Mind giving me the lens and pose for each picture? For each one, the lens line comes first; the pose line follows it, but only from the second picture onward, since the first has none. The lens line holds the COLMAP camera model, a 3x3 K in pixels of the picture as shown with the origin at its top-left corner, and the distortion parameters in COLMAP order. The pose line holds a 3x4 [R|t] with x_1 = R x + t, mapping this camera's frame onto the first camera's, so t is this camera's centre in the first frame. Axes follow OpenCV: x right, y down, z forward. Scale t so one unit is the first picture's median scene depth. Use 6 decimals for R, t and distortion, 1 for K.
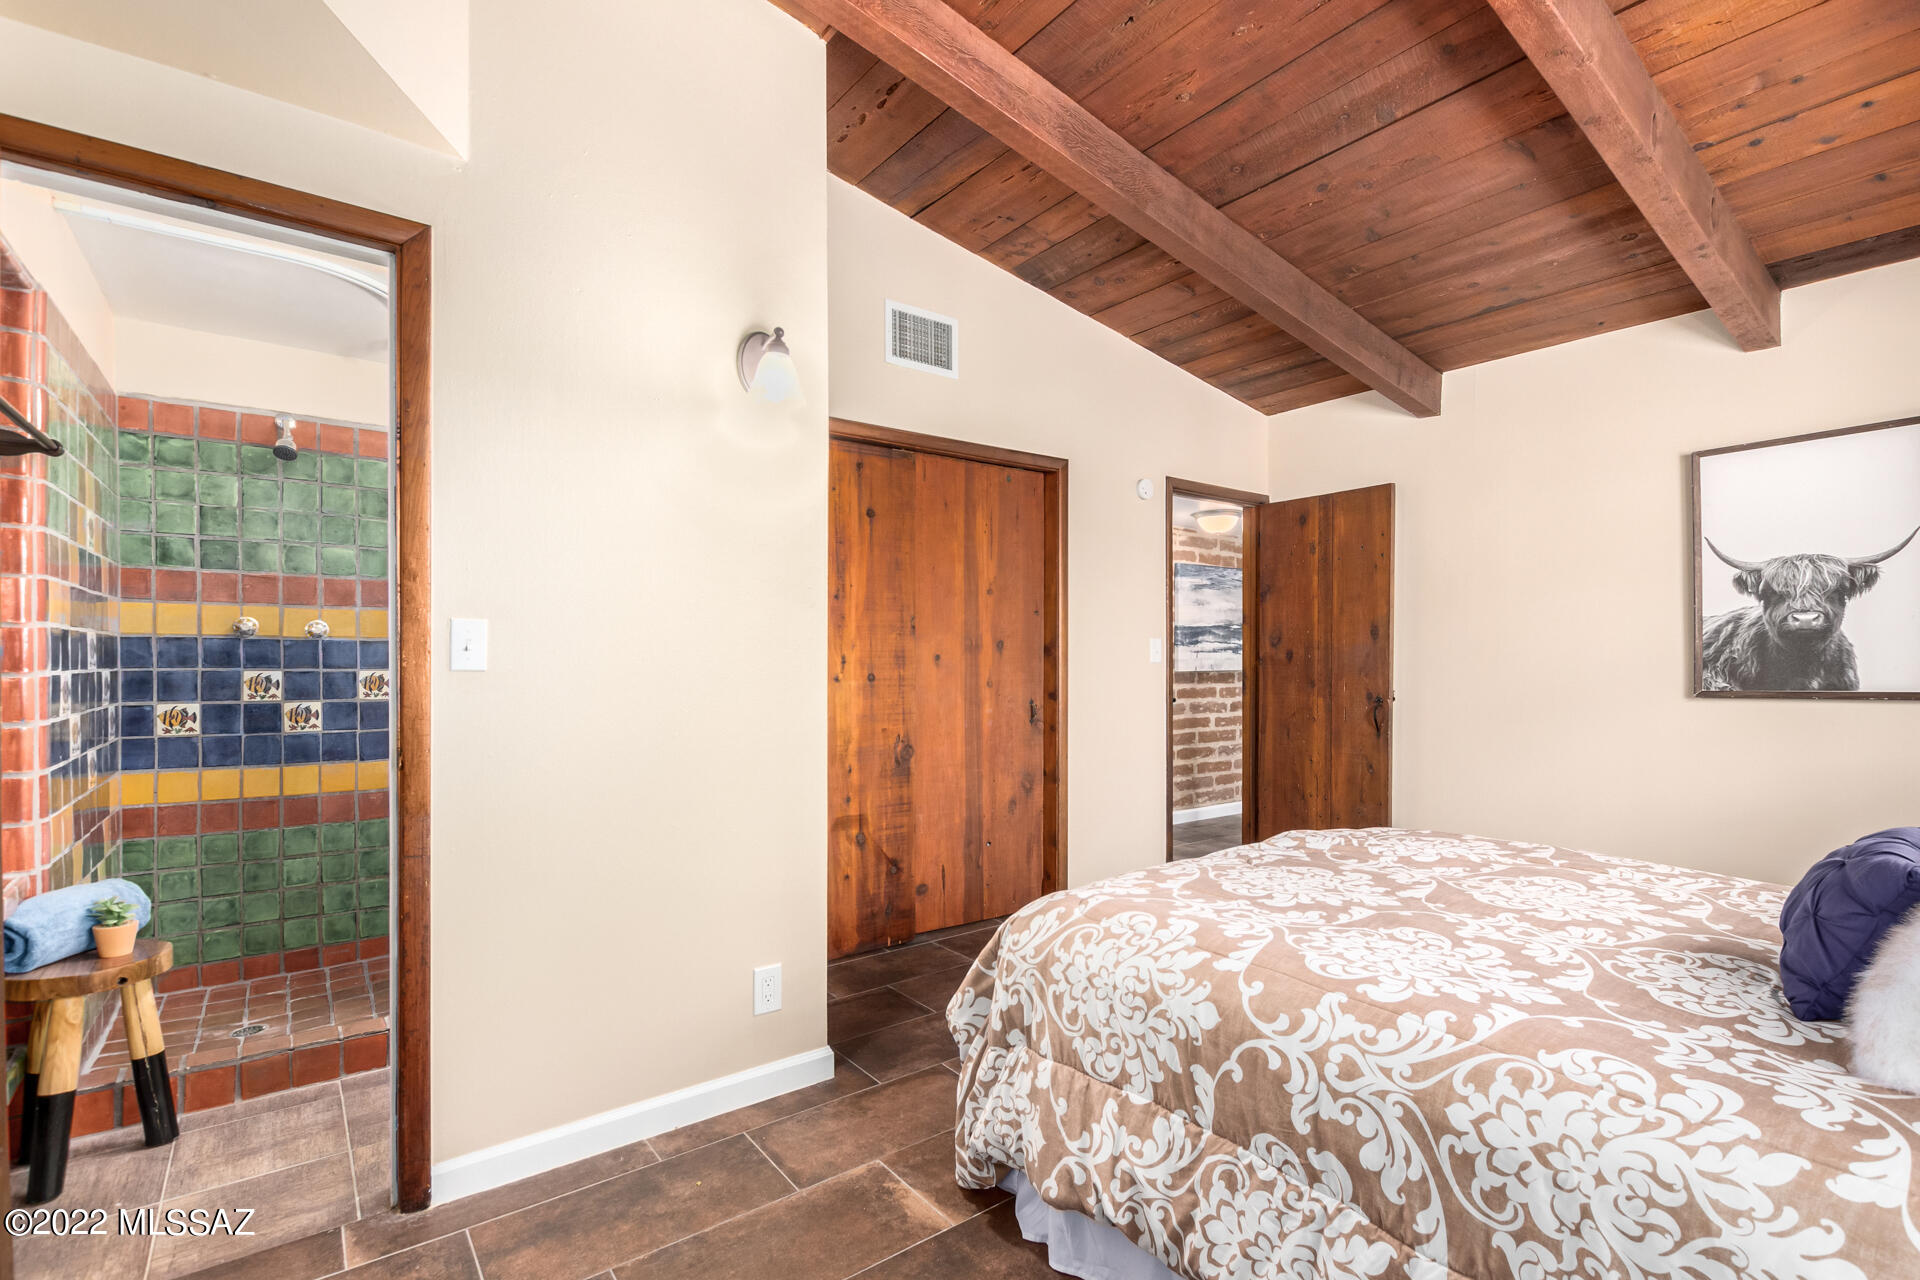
lens RADIAL K [[882.6, 0, 966.0], [0, 882.6, 668.1], [0, 0, 1]] dist [0.004341, -0.002960]
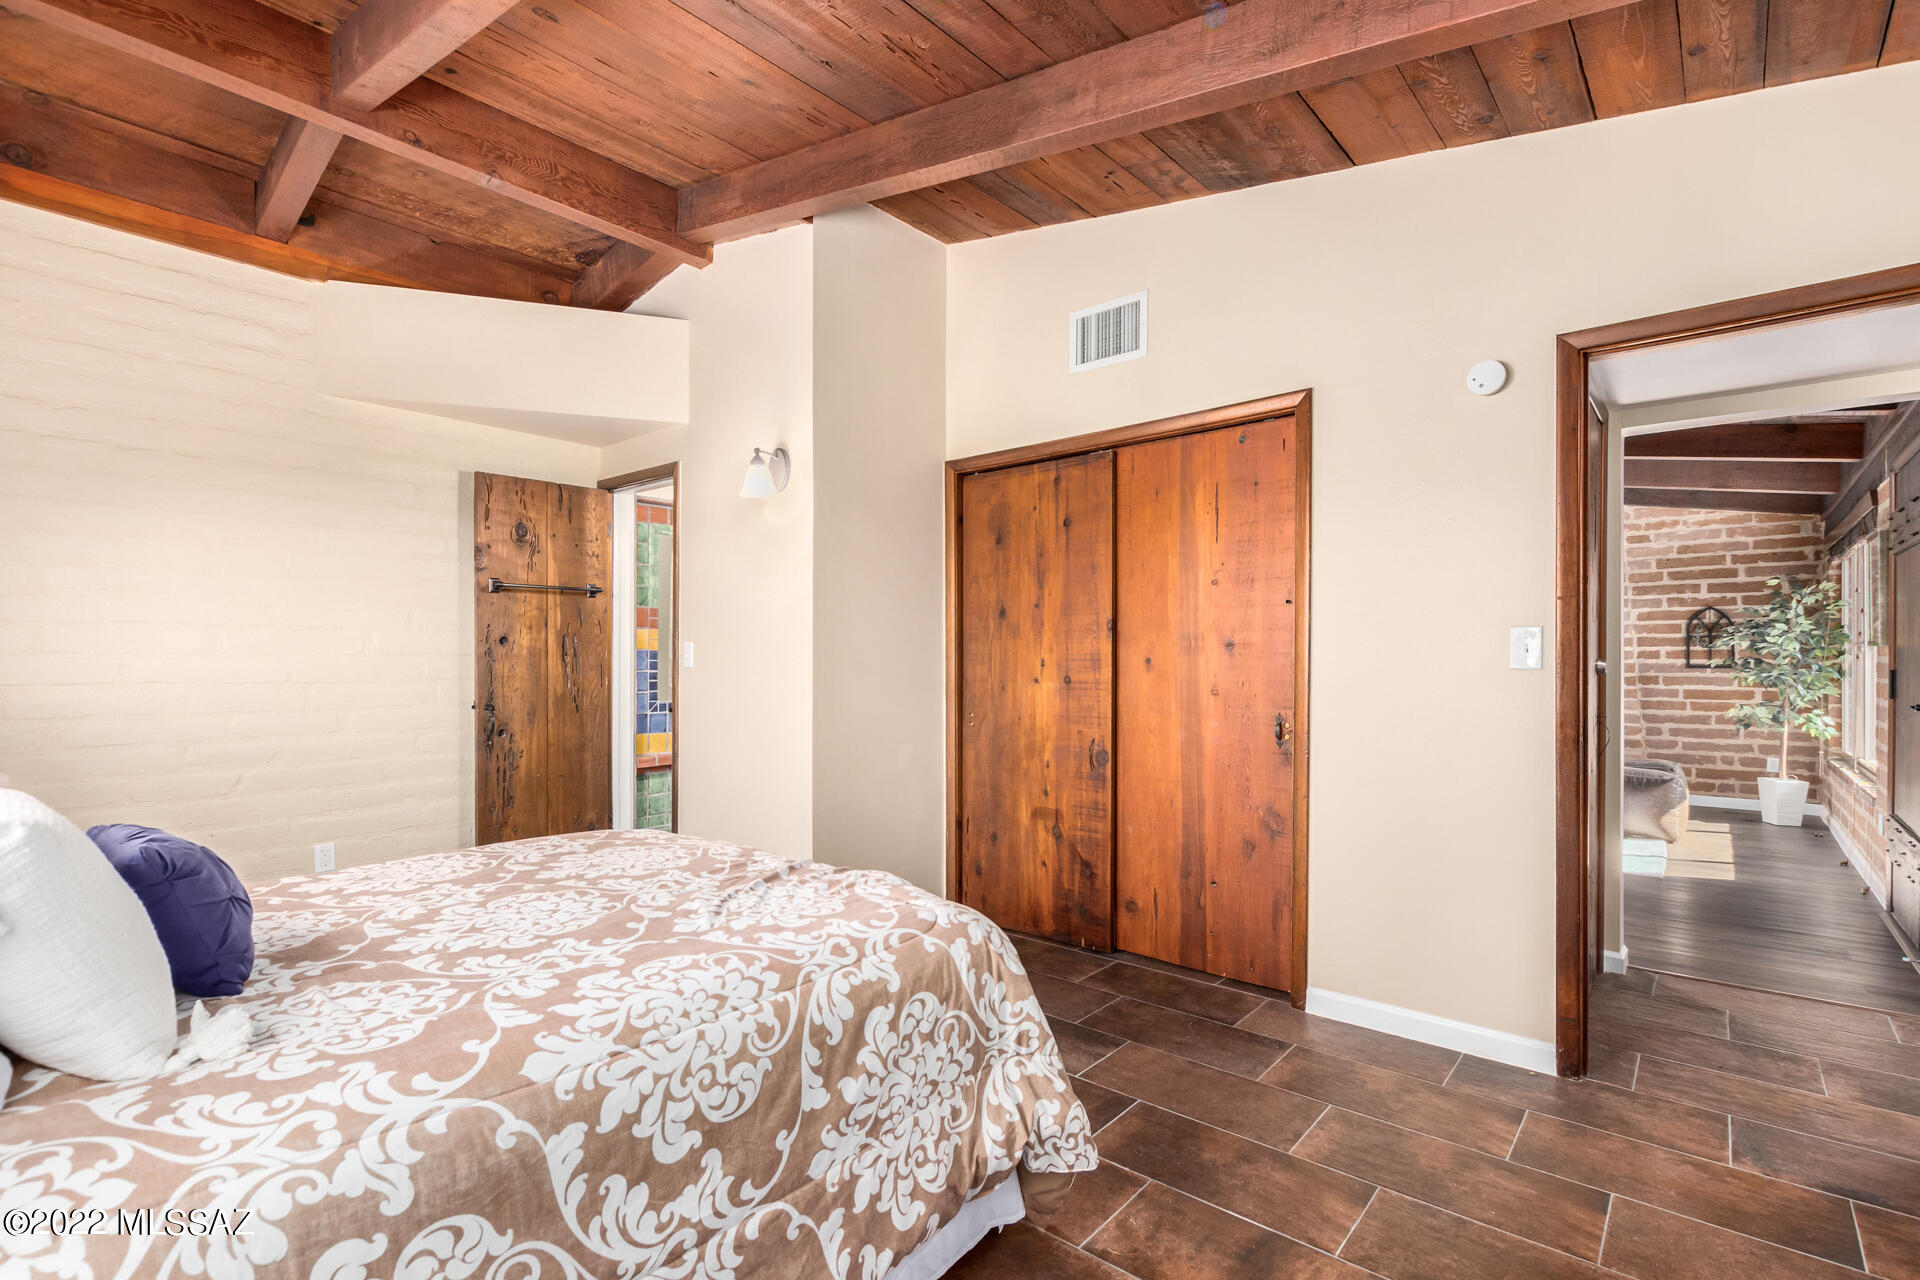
lens RADIAL K [[882.6, 0, 967.2], [0, 882.6, 657.0], [0, 0, 1]] dist [0.004341, -0.002960]
pose [[0.202590, -0.002854, -0.979260, 1.310148], [-0.006504, 0.999970, -0.004260, -0.016687], [0.979242, 0.007232, 0.202565, 0.990986]]
